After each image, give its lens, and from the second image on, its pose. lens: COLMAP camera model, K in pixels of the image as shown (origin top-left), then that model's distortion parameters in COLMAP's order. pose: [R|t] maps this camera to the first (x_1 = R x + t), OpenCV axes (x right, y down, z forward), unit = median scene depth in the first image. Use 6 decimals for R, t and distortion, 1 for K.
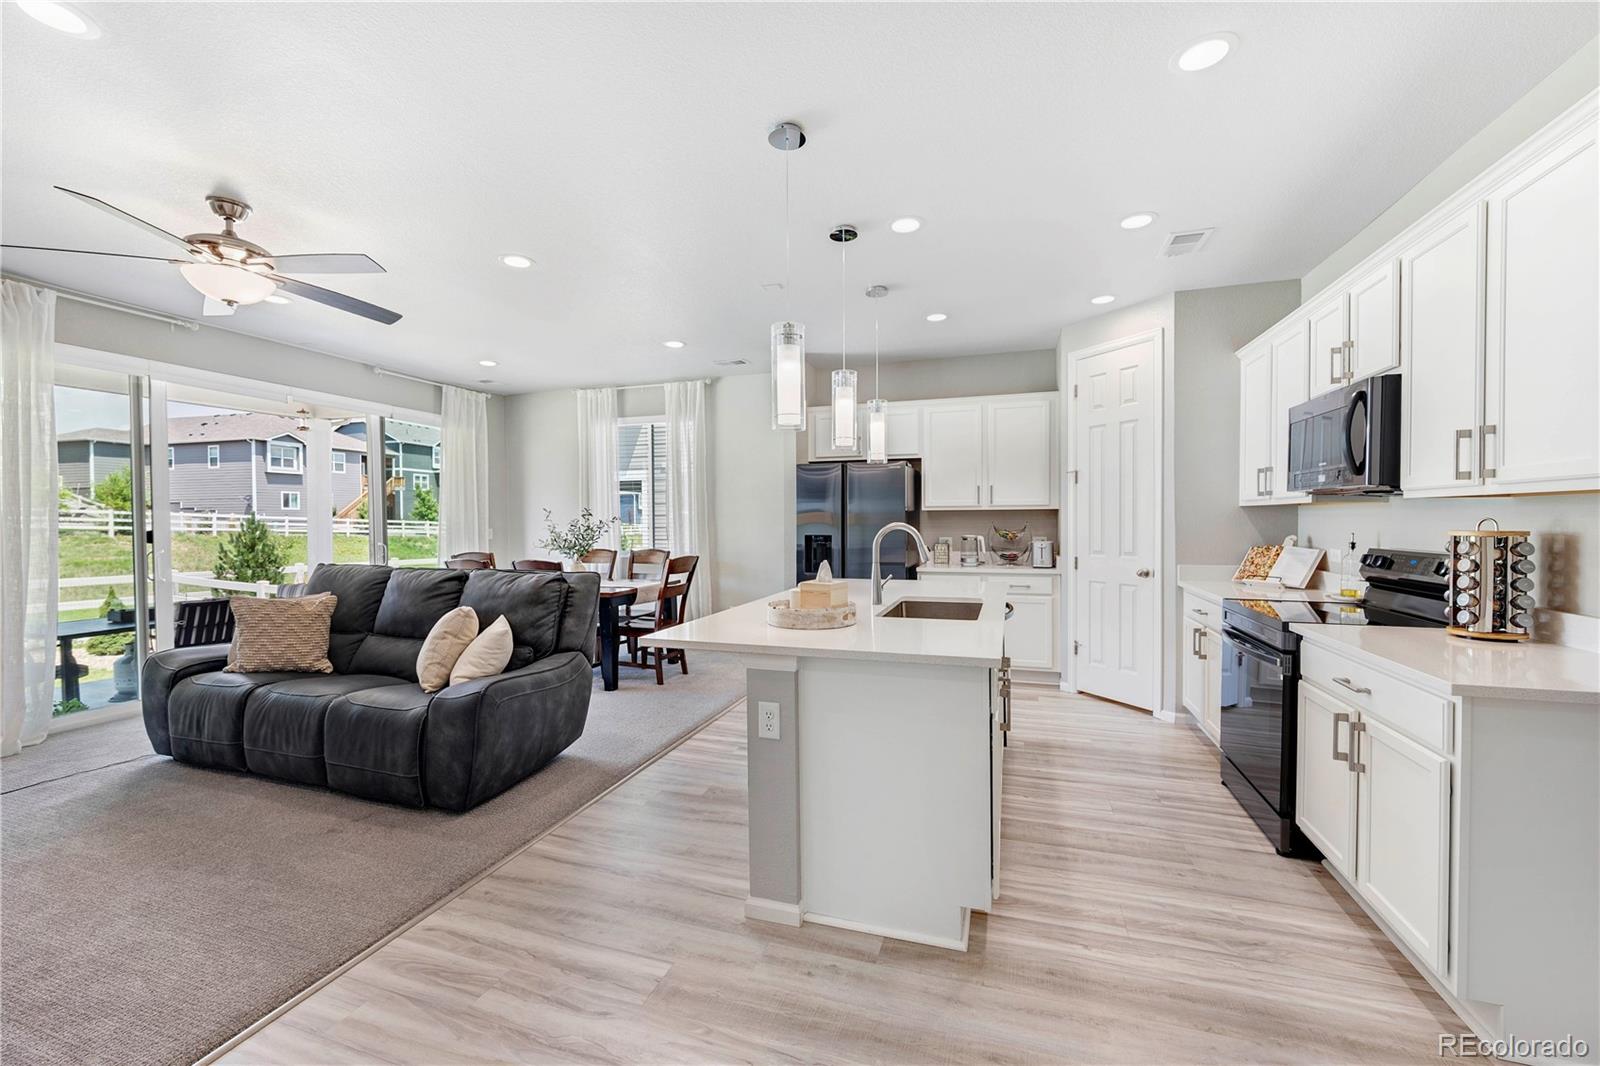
lens RADIAL K [[641.5, 0, 802.4], [0, 641.5, 538.2], [0, 0, 1]] dist [-0.002342, 0.000128]
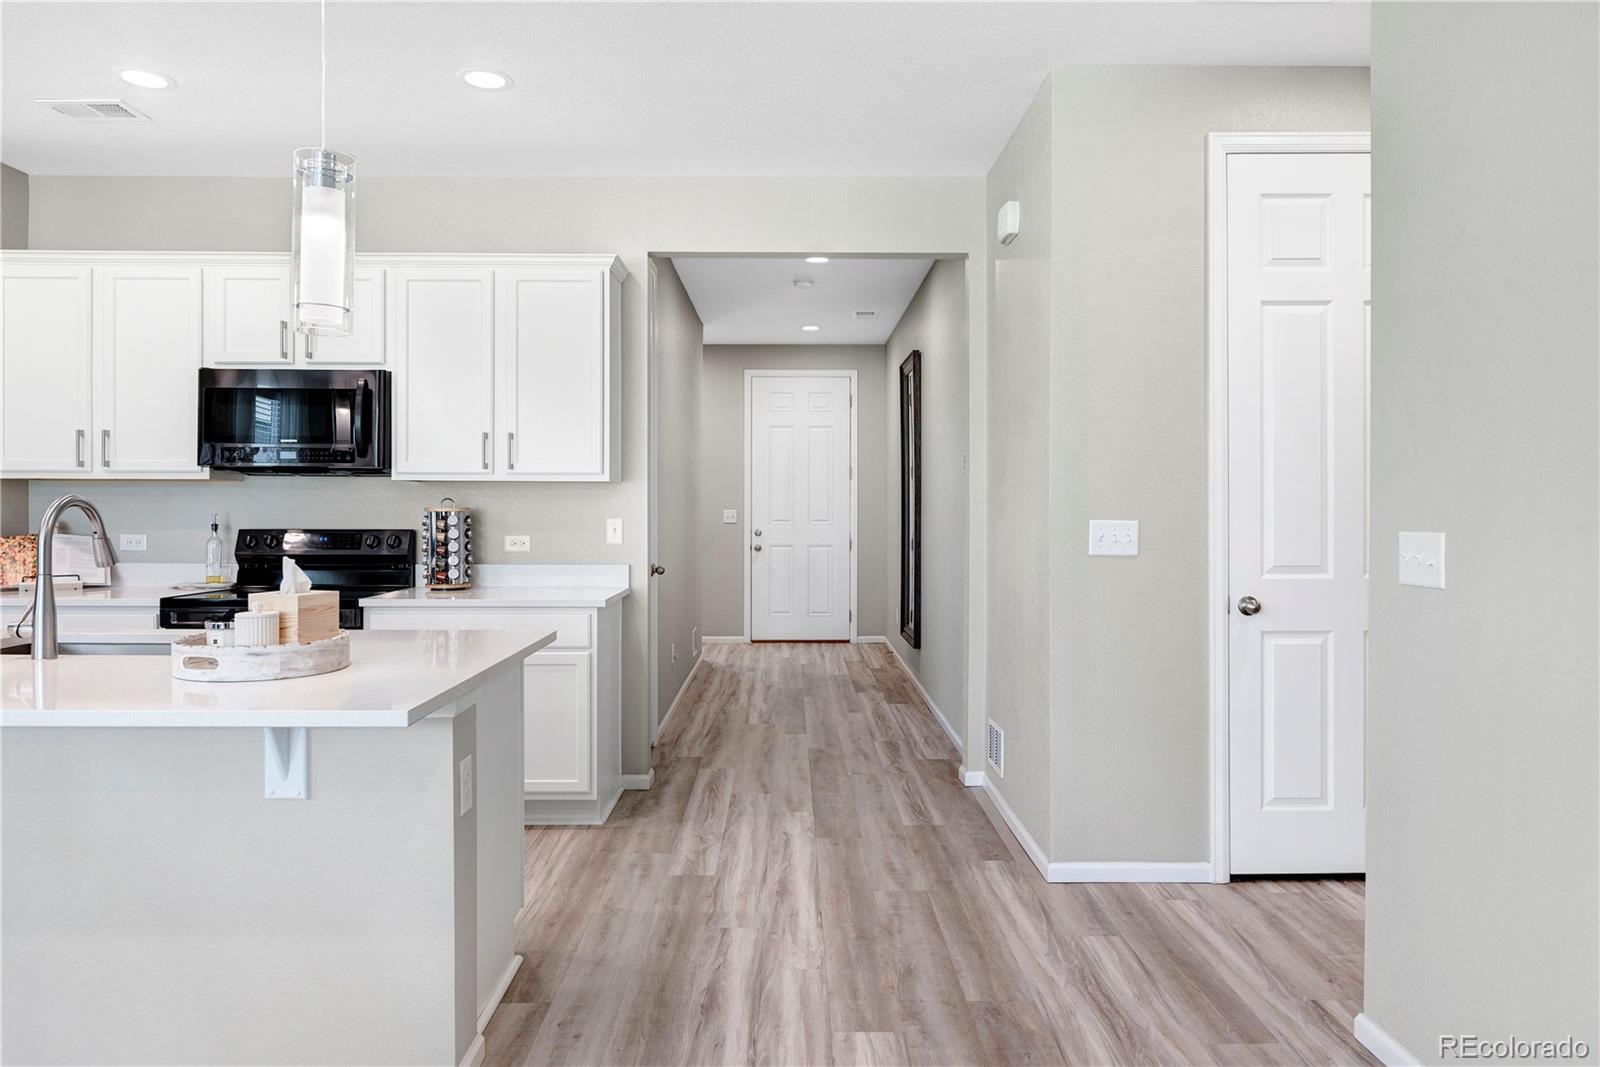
lens RADIAL K [[1054.3, 0, 800.2], [0, 1054.3, 517.2], [0, 0, 1]] dist [-0.002047, -0.000378]
pose [[-0.322824, -0.003589, 0.946452, -0.803070], [0.028296, 0.999509, 0.013441, 0.000234], [-0.946036, 0.031120, -0.322564, 0.673263]]
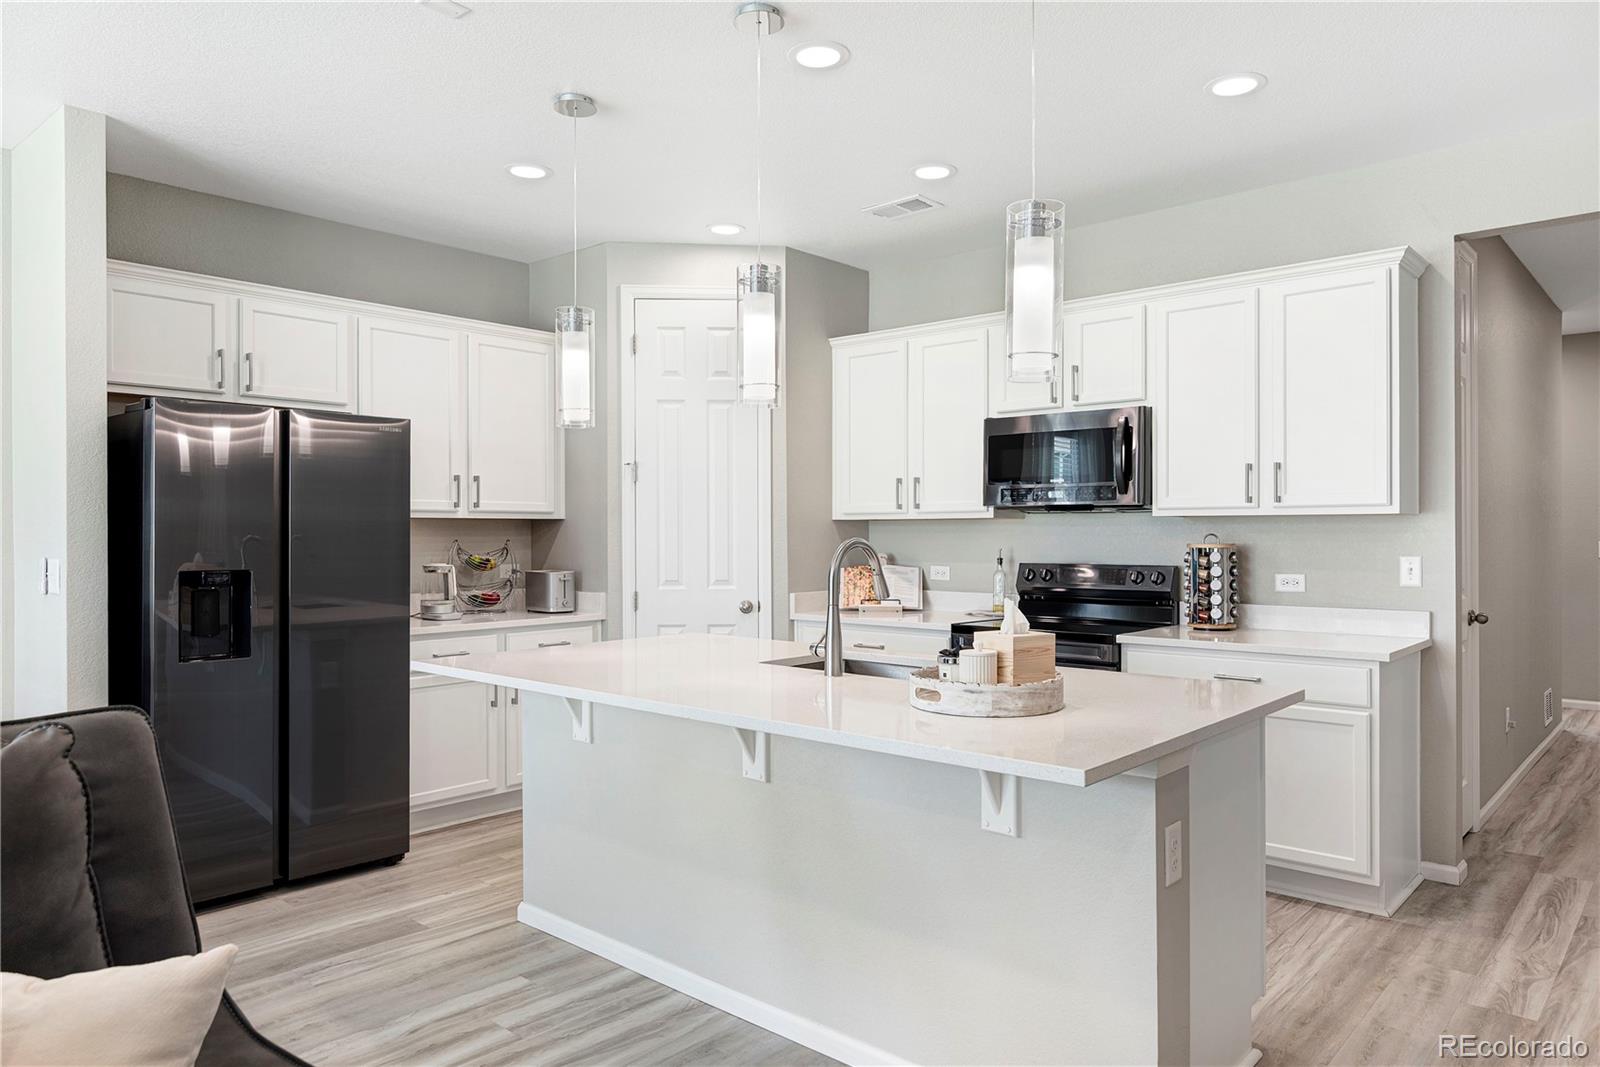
lens RADIAL K [[1045.0, 0, 800.0], [0, 1045.0, 533.5], [0, 0, 1]] dist [-0.009610, 0.004572]
pose [[0.401089, 0.006707, 0.916015, -0.746389], [0.027027, 0.999451, -0.019152, -0.008801], [-0.915640, 0.032439, 0.400687, 0.608838]]
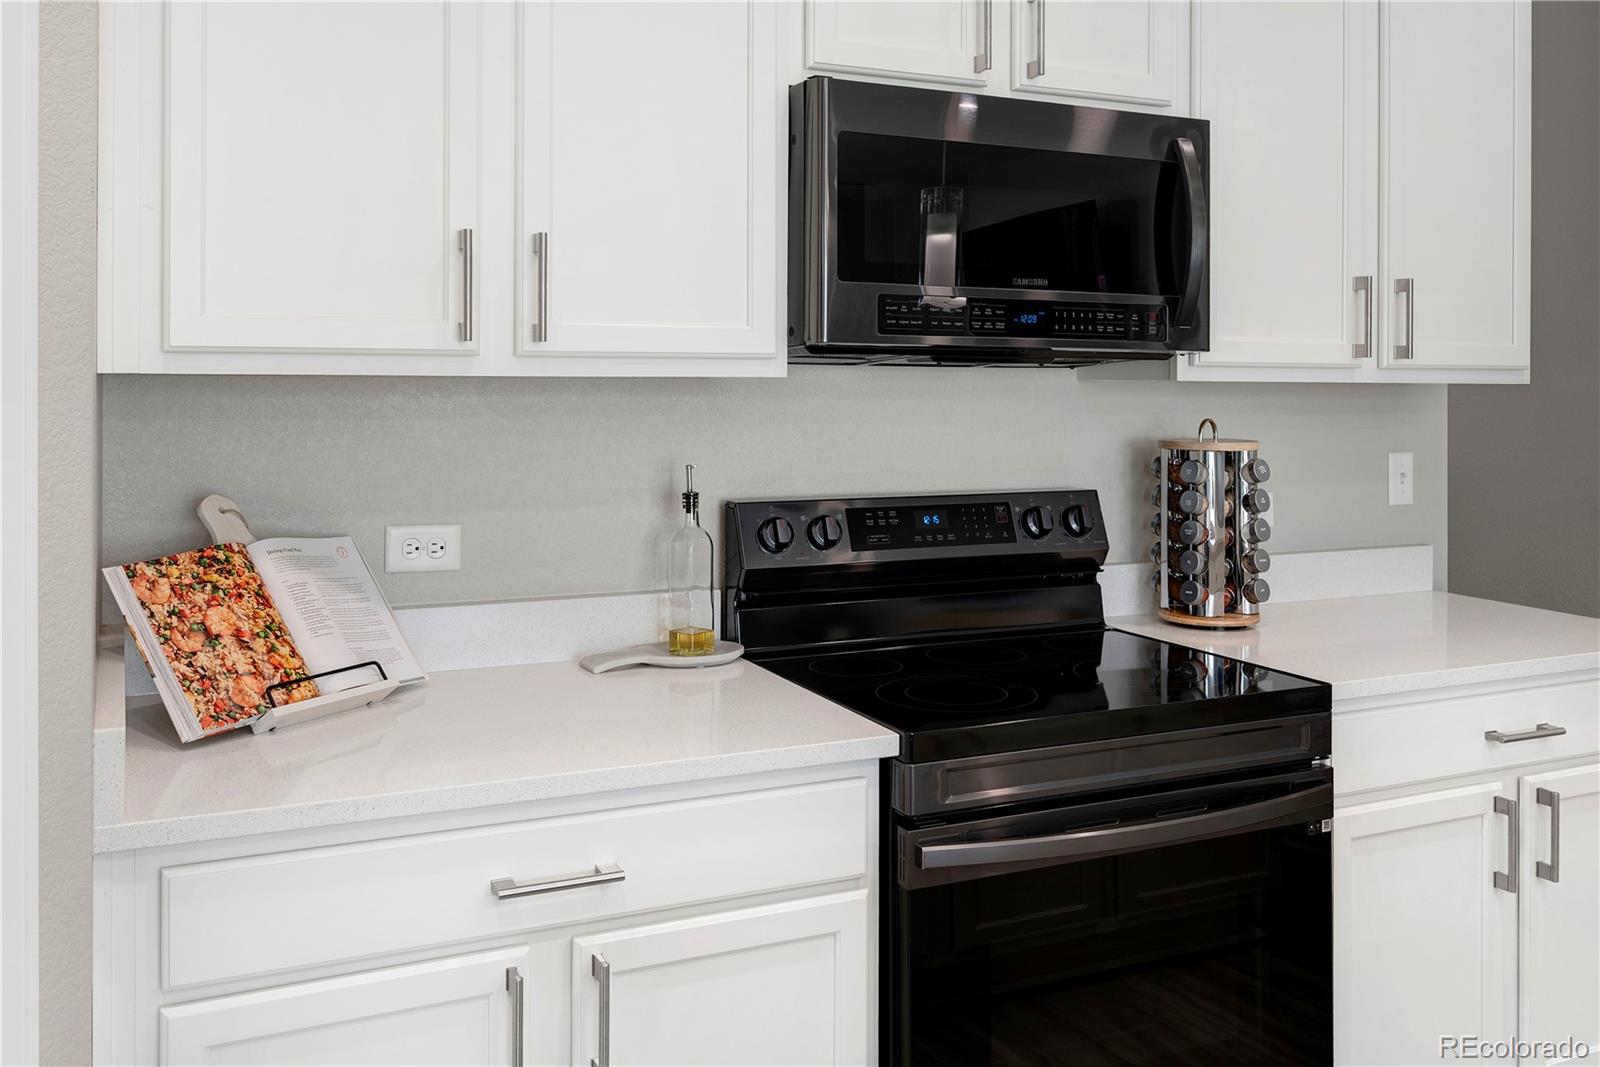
lens RADIAL K [[1402.7, 0, 799.3], [0, 1402.7, 376.5], [0, 0, 1]] dist [-0.003329, -0.004407]
pose [[-0.679985, 0.001569, 0.733225, 0.263765], [0.021840, 0.999597, 0.018116, -0.067145], [-0.732901, 0.028332, -0.679745, 1.430160]]
